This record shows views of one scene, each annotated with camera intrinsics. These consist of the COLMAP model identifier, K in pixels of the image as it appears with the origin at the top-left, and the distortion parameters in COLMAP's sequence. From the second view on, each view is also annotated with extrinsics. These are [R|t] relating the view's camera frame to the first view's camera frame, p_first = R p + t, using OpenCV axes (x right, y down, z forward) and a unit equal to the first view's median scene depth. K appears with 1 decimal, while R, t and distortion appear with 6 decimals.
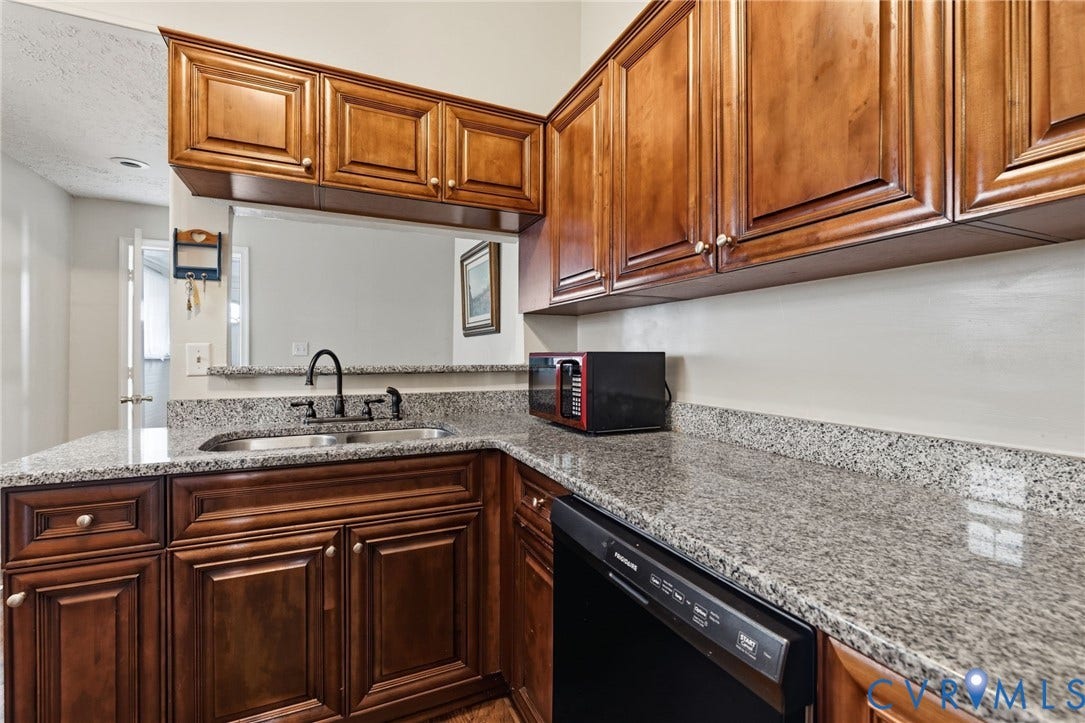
lens RADIAL K [[470.1, 0, 542.5], [0, 470.1, 361.5], [0, 0, 1]] dist [-0.001033, 0.000177]
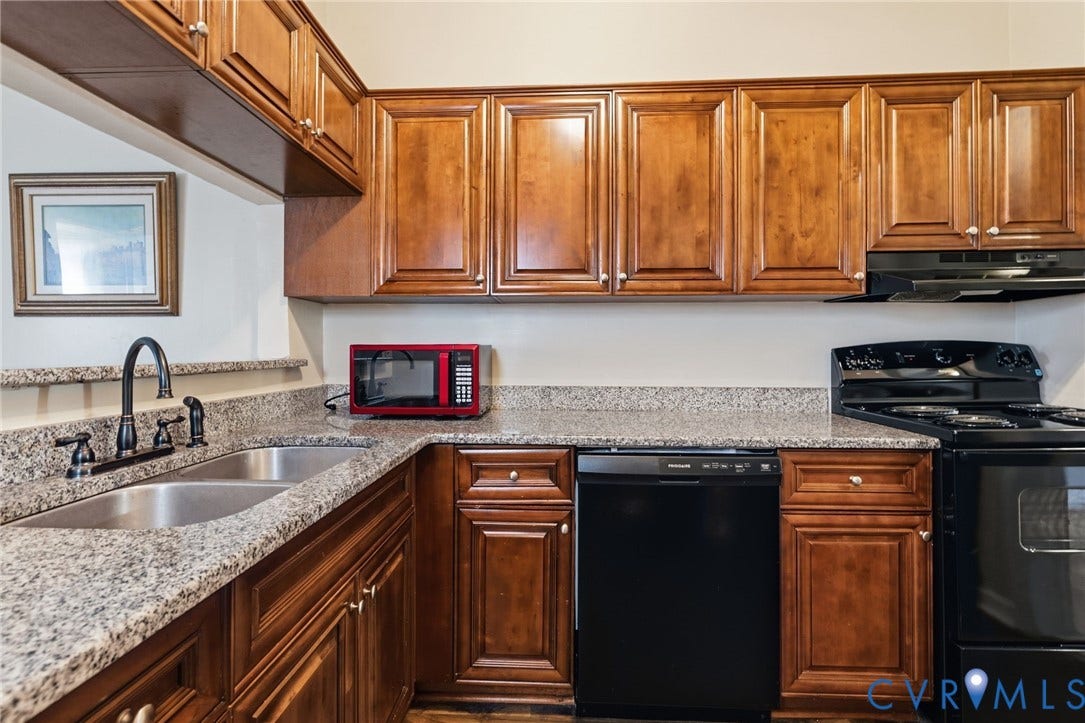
lens RADIAL K [[494.1, 0, 540.2], [0, 494.1, 347.7], [0, 0, 1]] dist [-0.000261, -0.000318]
pose [[0.453192, 0.002296, 0.891410, -0.874119], [0.012218, 0.999887, -0.008787, -0.000015], [-0.891329, 0.014873, 0.453113, 0.327537]]
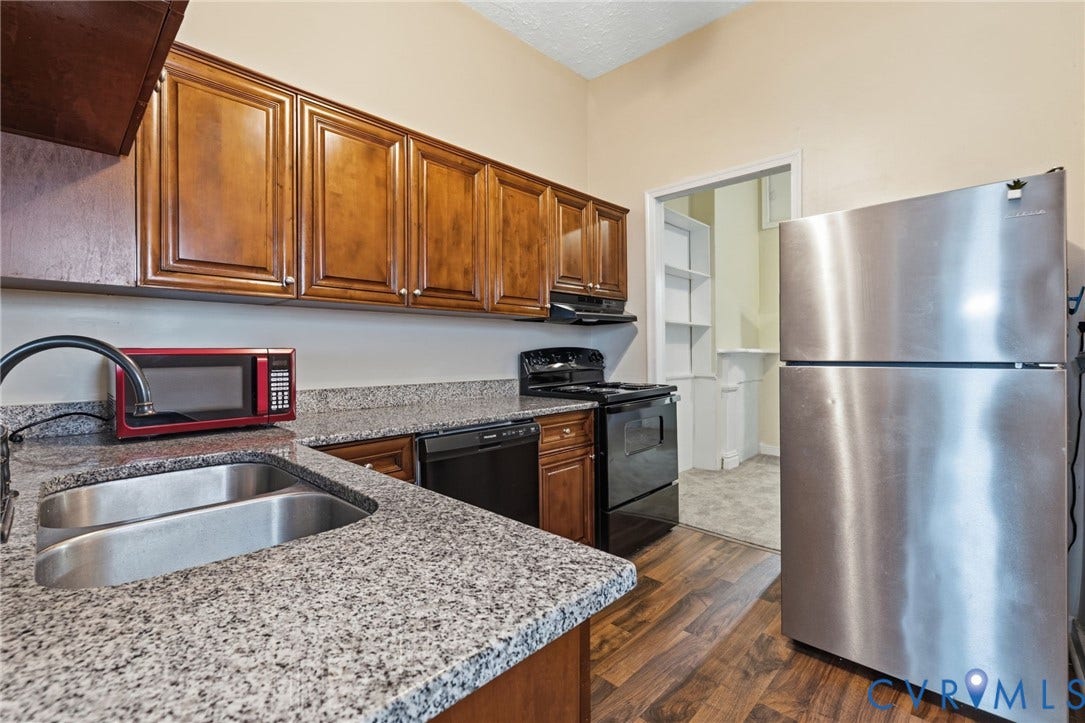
lens RADIAL K [[472.9, 0, 538.8], [0, 472.9, 350.3], [0, 0, 1]] dist [-0.001363, 0.000178]
pose [[-0.366885, 0.006950, 0.930240, -1.123390], [0.017971, 0.999838, -0.000382, -0.004543], [-0.930093, 0.016578, -0.366950, 0.858547]]
